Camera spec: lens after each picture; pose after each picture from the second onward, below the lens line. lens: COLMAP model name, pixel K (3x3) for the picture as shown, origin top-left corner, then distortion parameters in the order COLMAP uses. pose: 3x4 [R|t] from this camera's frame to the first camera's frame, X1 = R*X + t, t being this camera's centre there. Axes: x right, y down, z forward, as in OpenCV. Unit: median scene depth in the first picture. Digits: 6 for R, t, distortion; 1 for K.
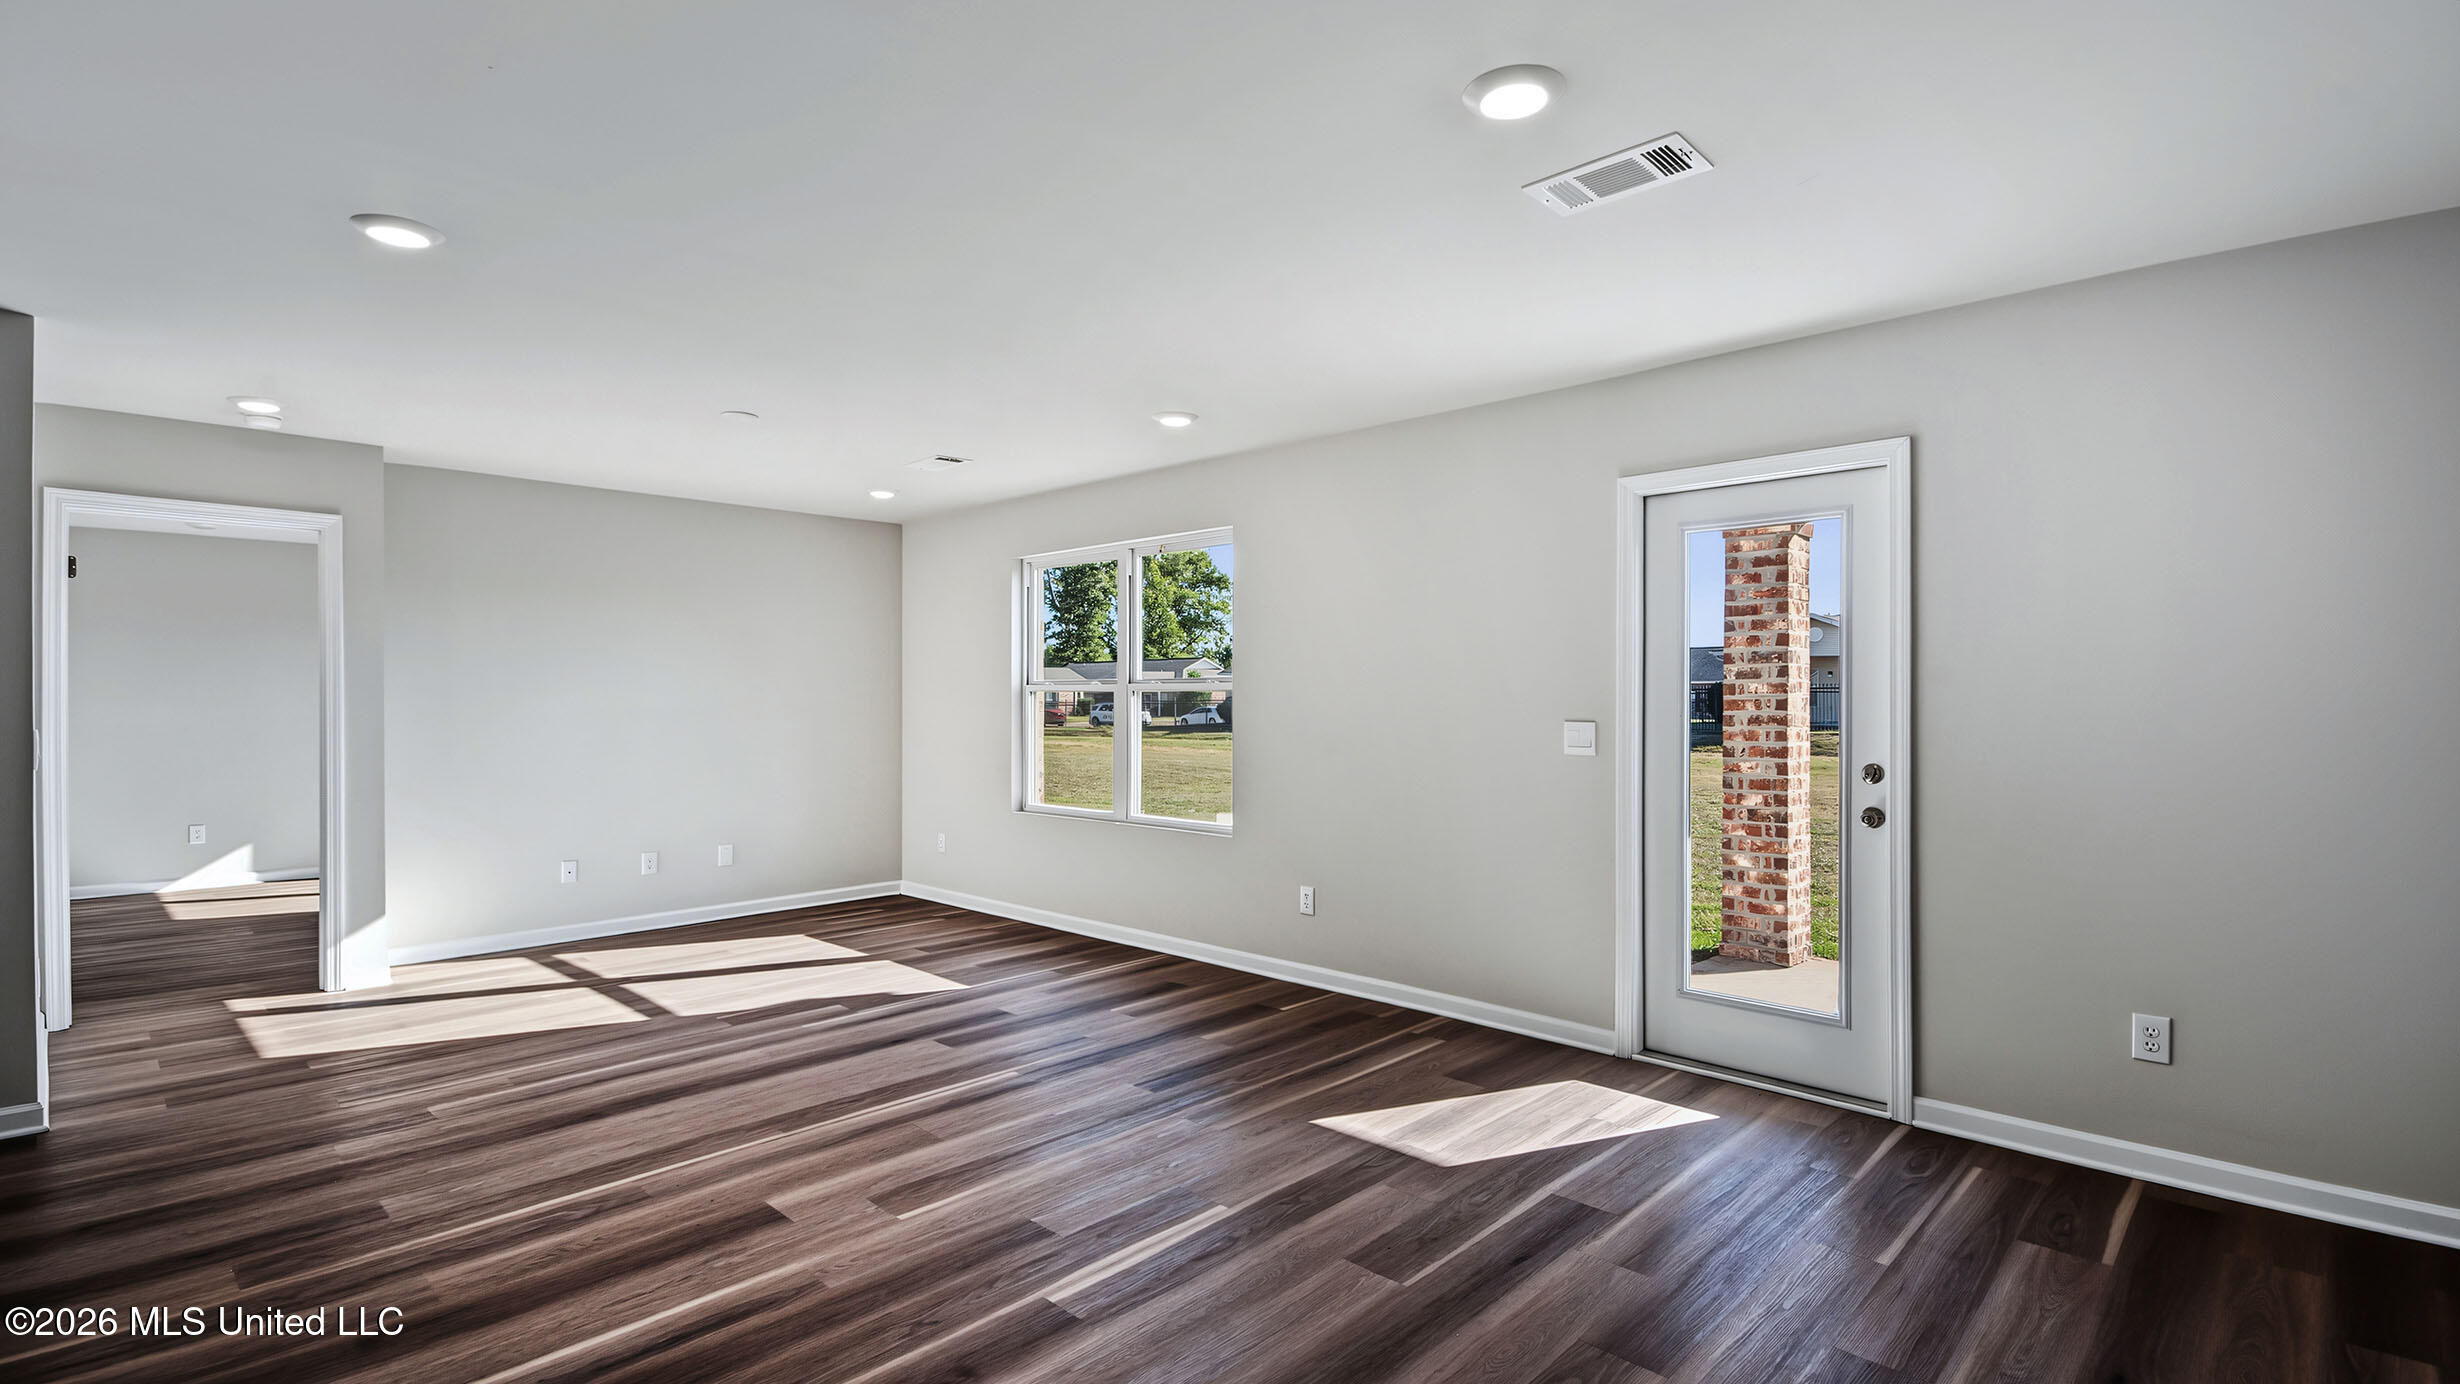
lens RADIAL K [[1137.7, 0, 1231.0], [0, 1137.7, 693.6], [0, 0, 1]] dist [0.000785, 0.000579]
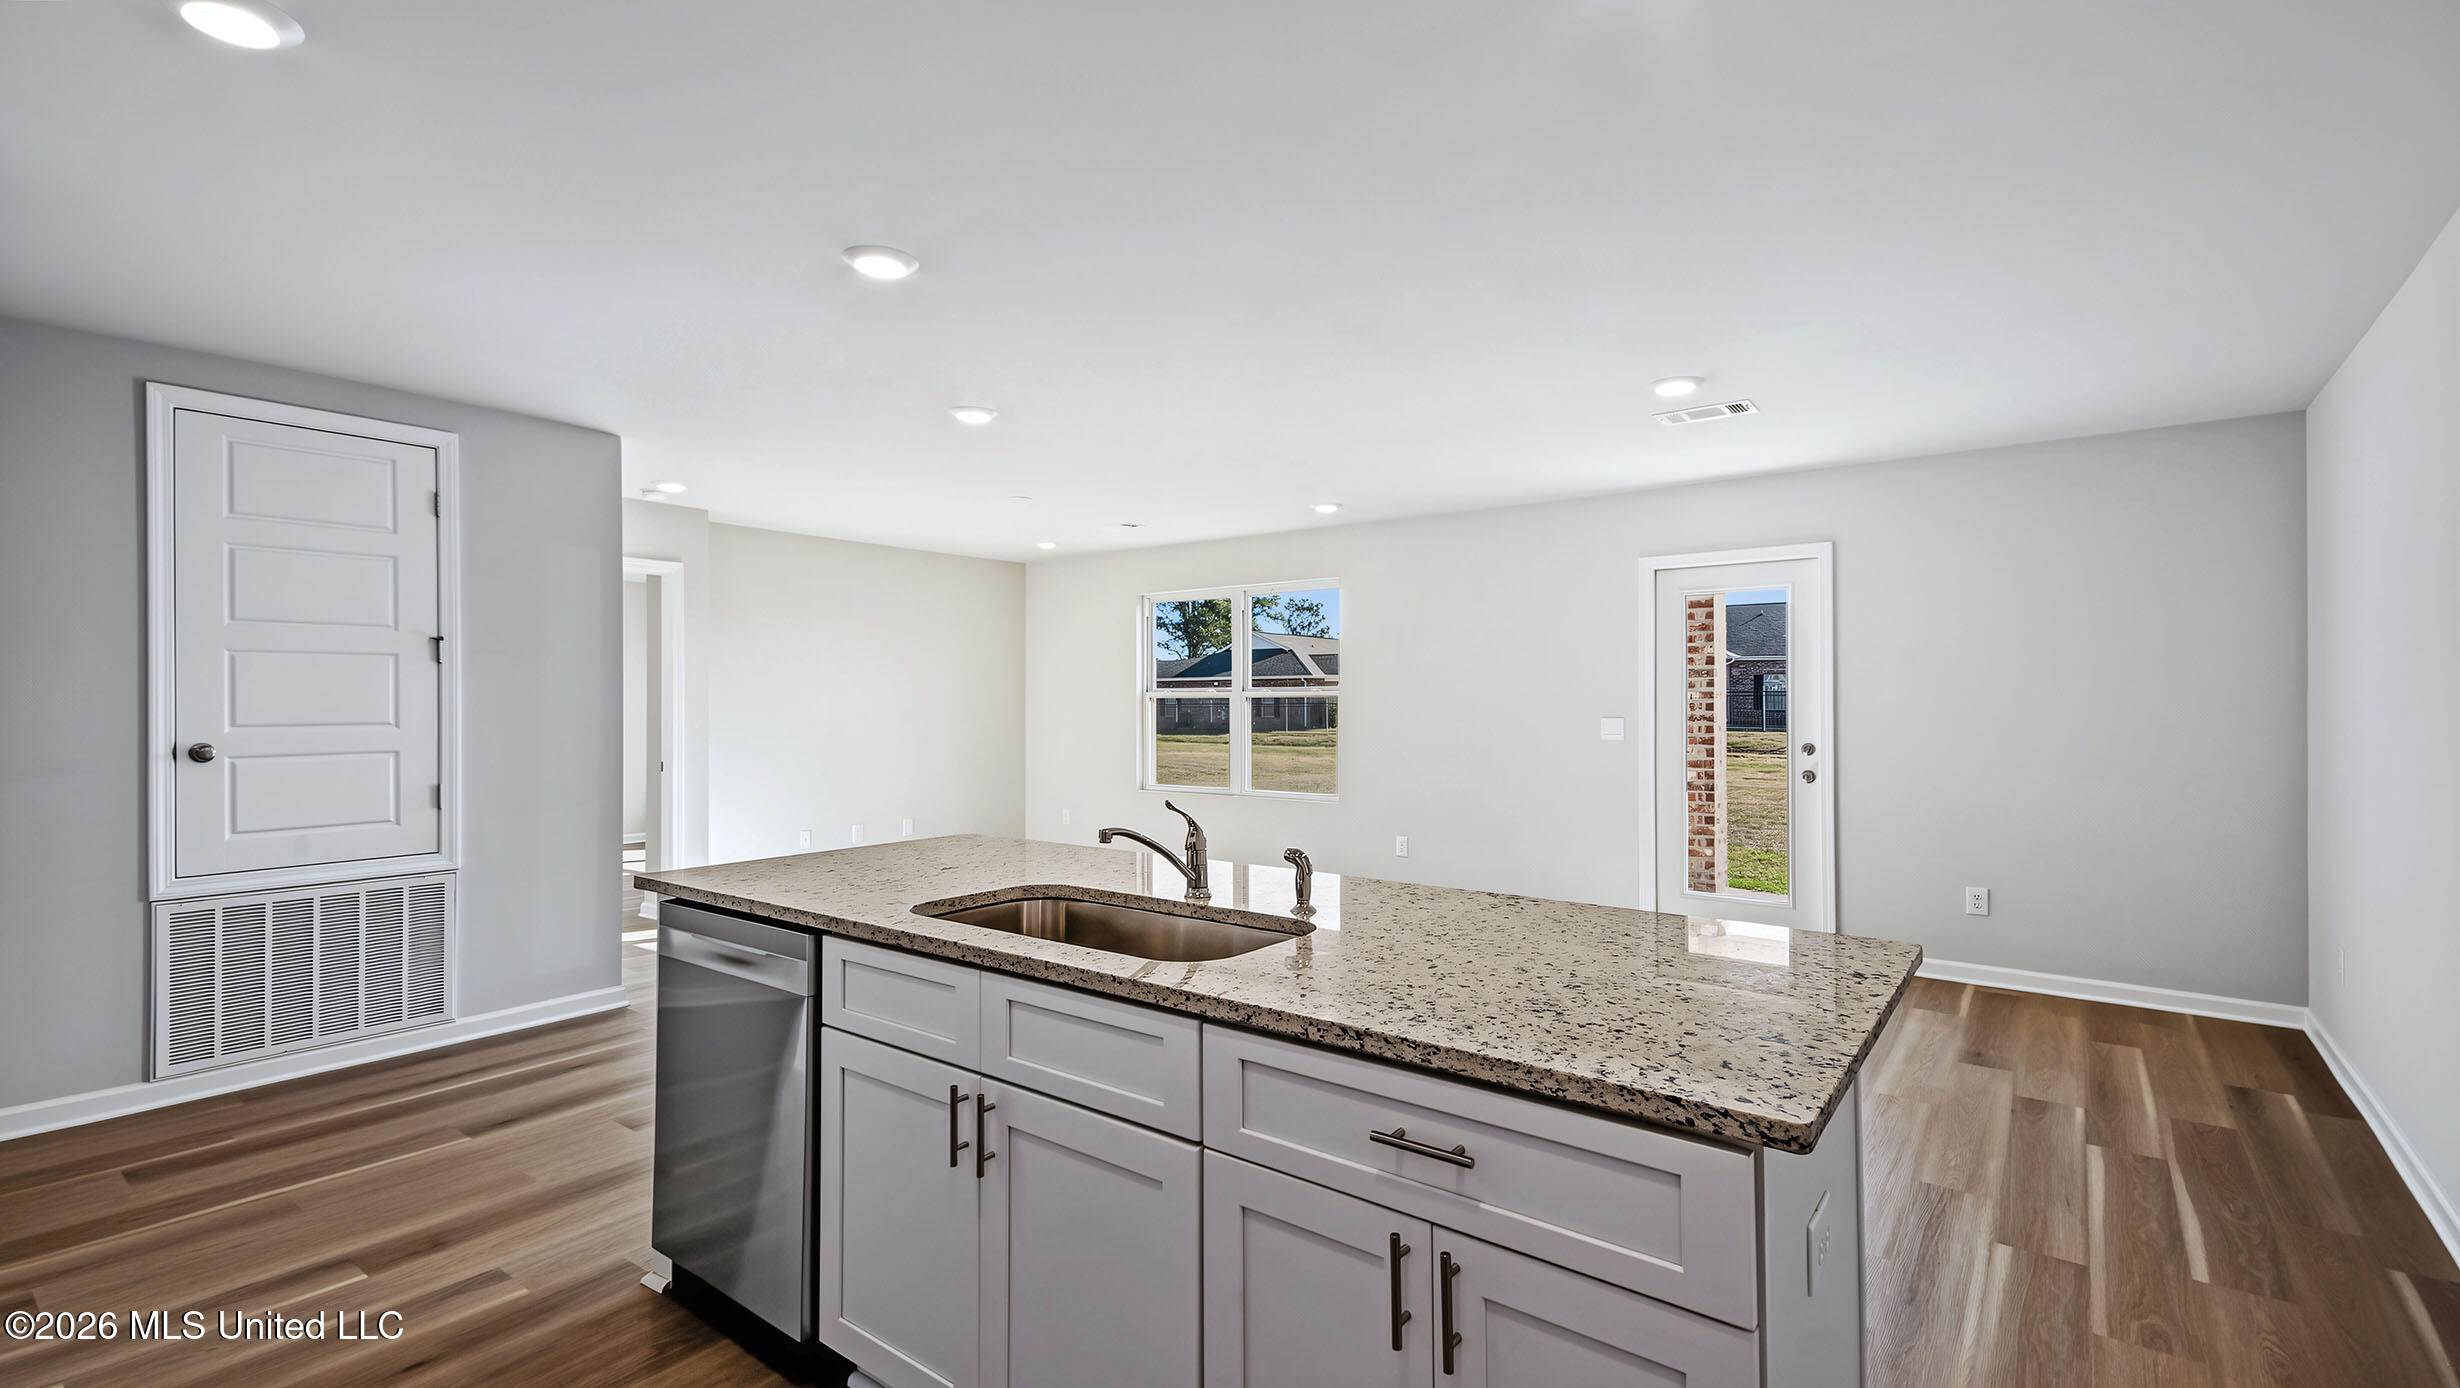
lens RADIAL K [[1113.9, 0, 1220.7], [0, 1113.9, 693.1], [0, 0, 1]] dist [0.042295, -0.000193]
pose [[0.991897, -0.000685, 0.127042, -0.290831], [0.001237, 0.999990, -0.004267, -0.002170], [-0.127038, 0.004390, 0.991888, -0.298672]]
